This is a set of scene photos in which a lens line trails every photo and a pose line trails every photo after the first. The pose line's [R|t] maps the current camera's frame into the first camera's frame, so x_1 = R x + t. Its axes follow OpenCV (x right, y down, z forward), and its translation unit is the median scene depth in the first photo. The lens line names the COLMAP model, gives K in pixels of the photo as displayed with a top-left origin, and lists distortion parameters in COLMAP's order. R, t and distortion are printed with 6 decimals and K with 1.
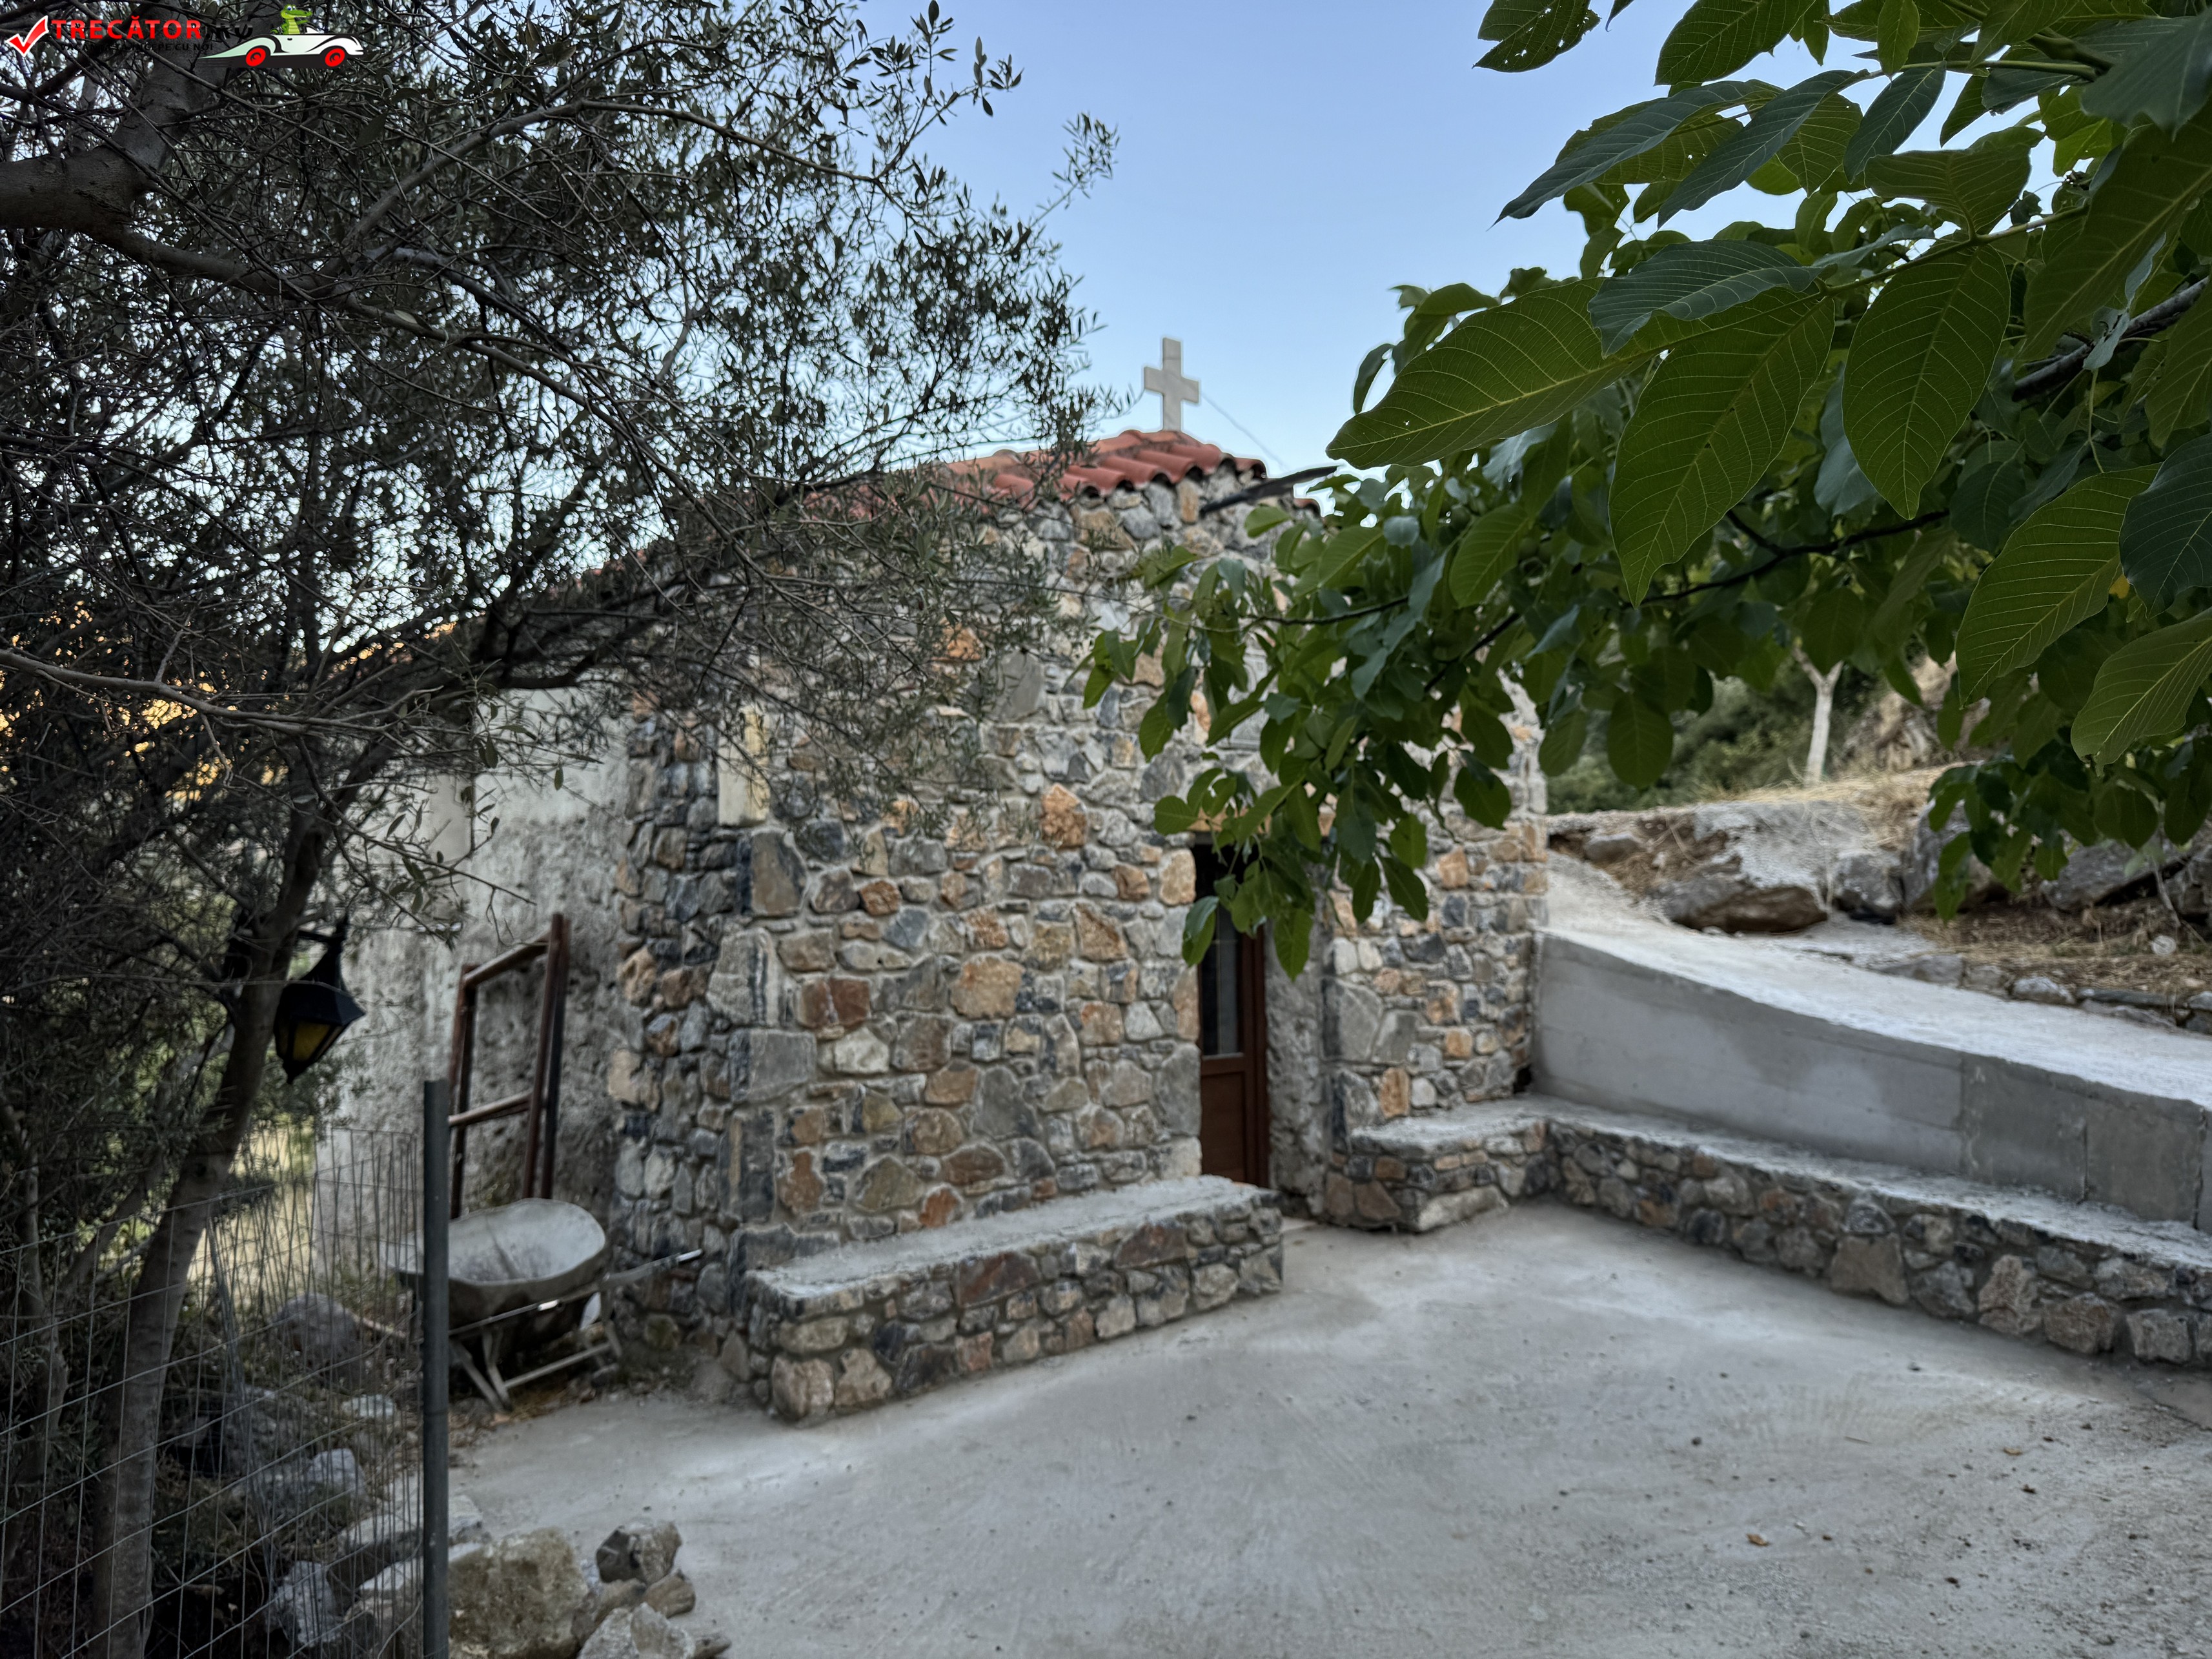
lens RADIAL K [[1553.5, 0, 1108.8], [0, 1553.5, 838.8], [0, 0, 1]] dist [0.023164, -0.034944]
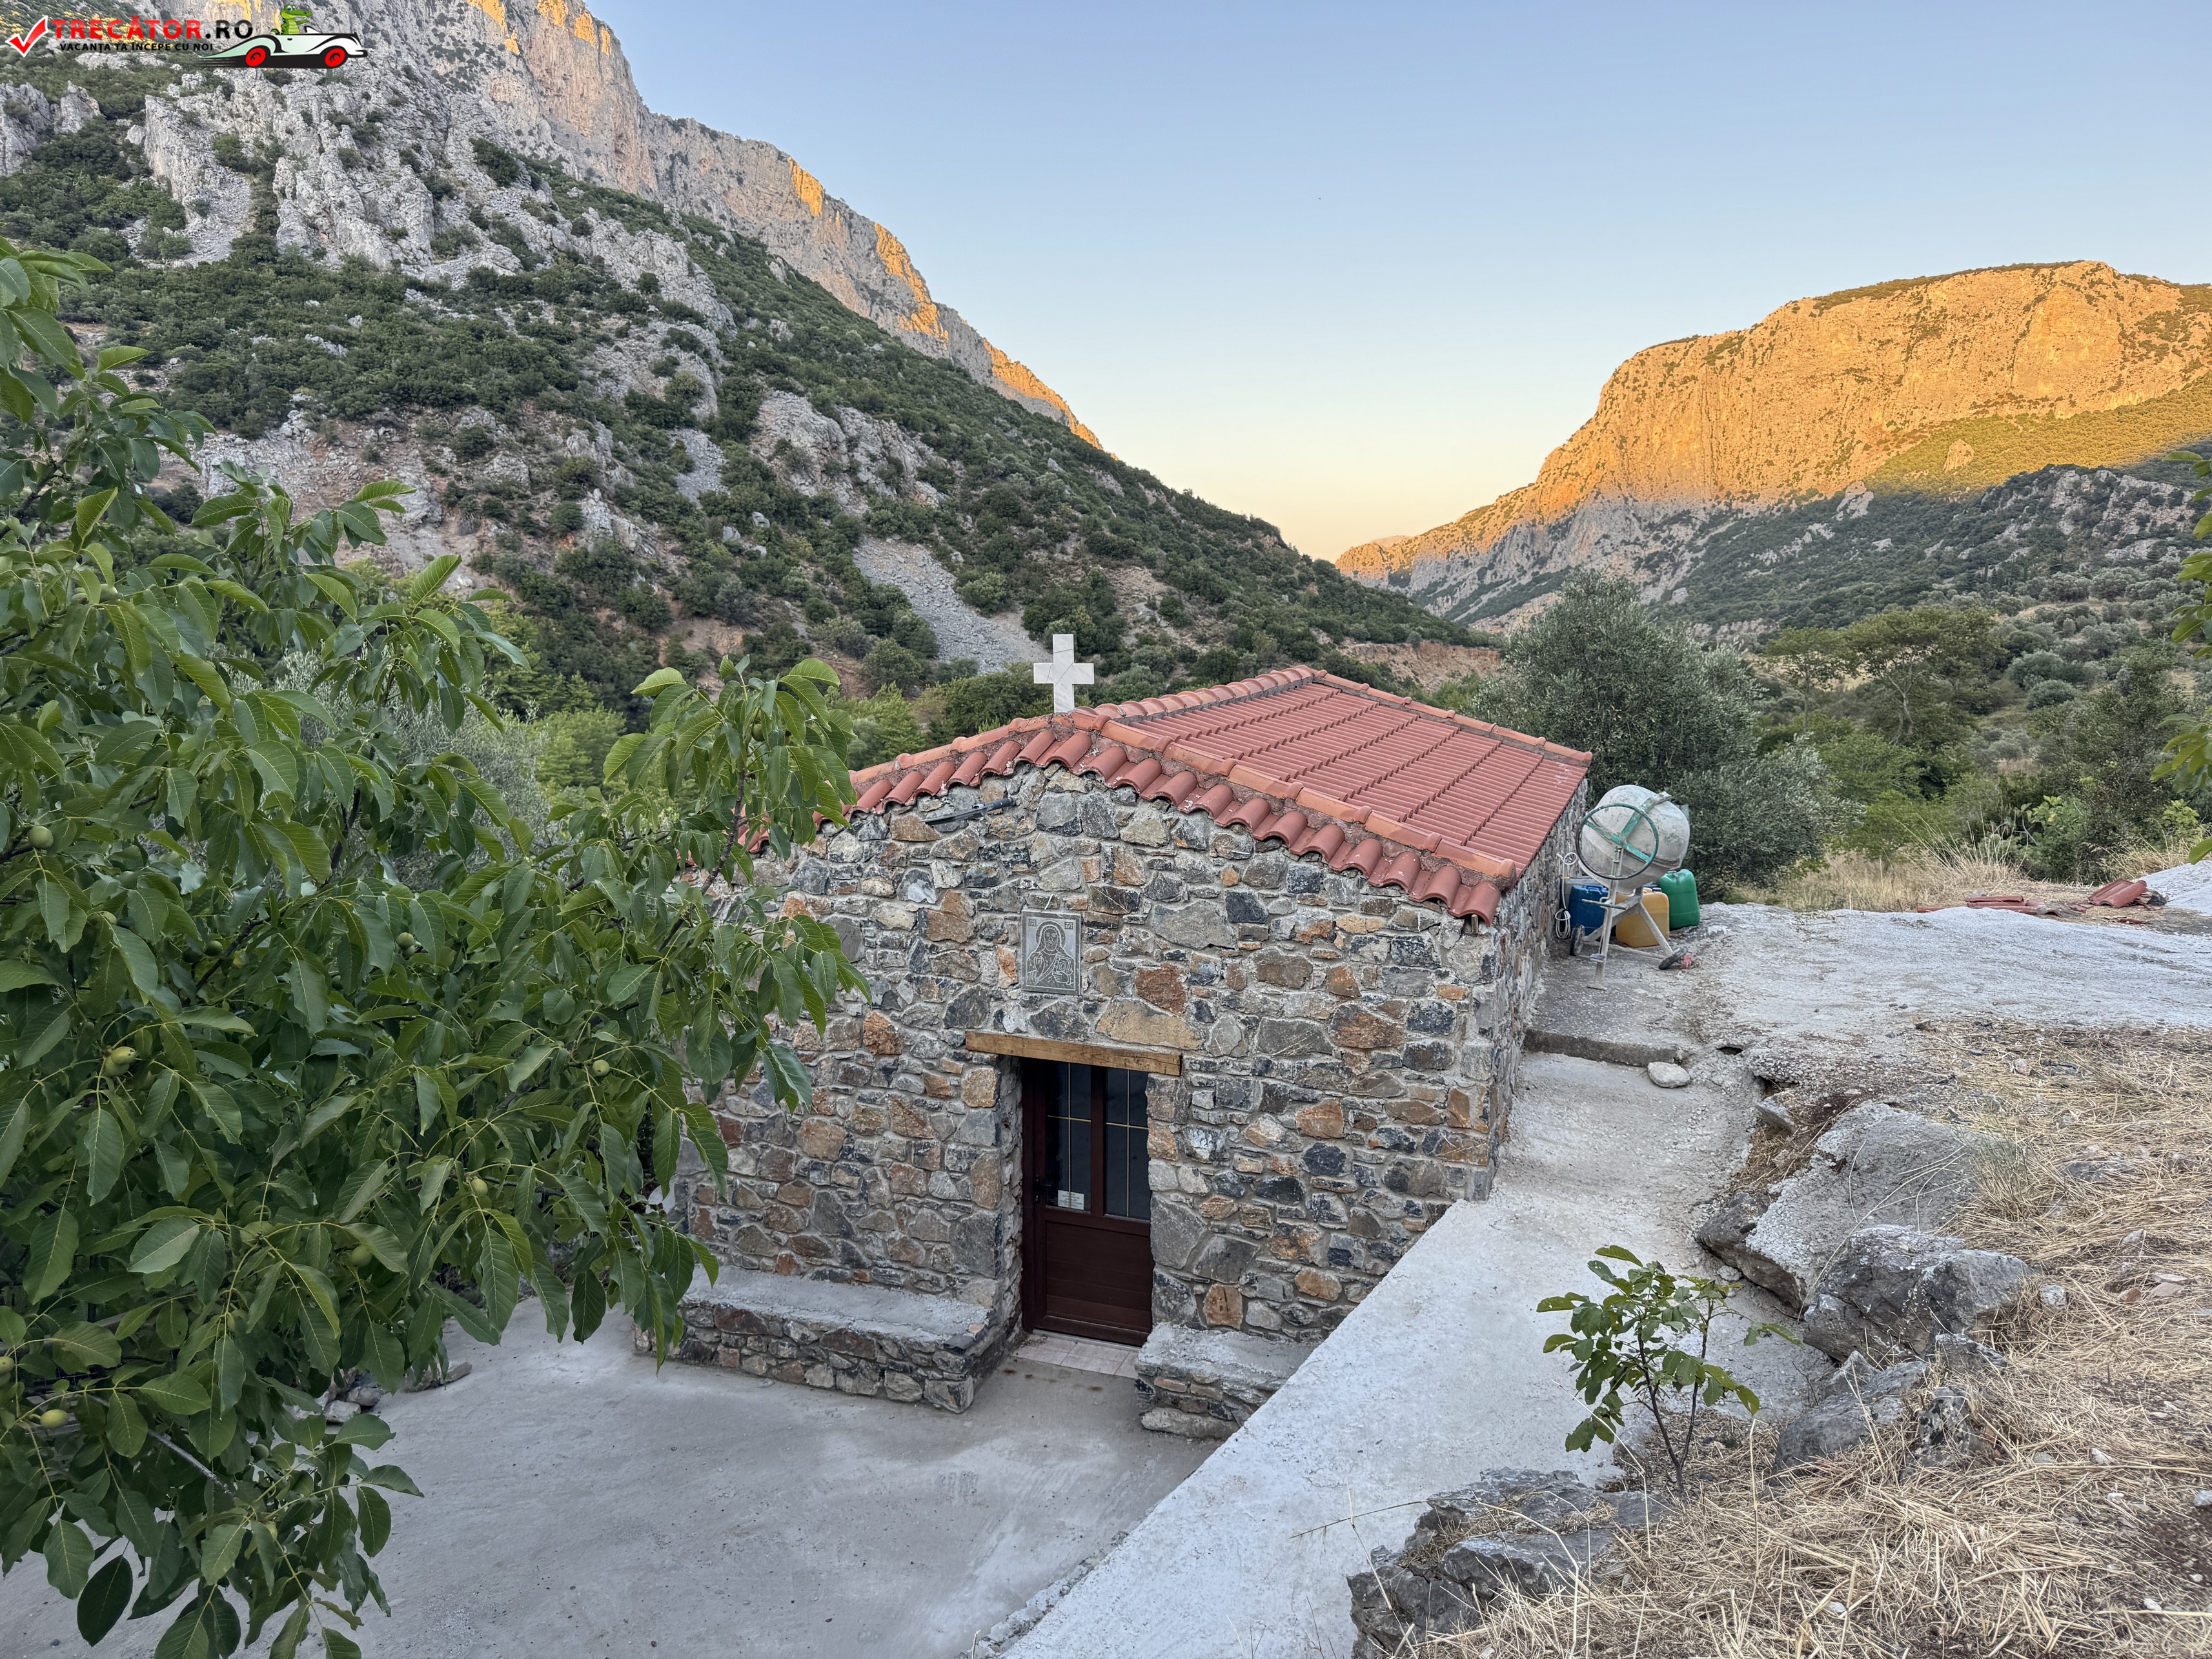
lens RADIAL K [[1553.5, 0, 1104.8], [0, 1553.5, 822.5], [0, 0, 1]] dist [0.023164, -0.034944]
pose [[0.464602, 0.134041, -0.875316, 1.304441], [0.034341, 0.985006, 0.169066, -0.444370], [0.884854, -0.108608, 0.453033, 0.570284]]
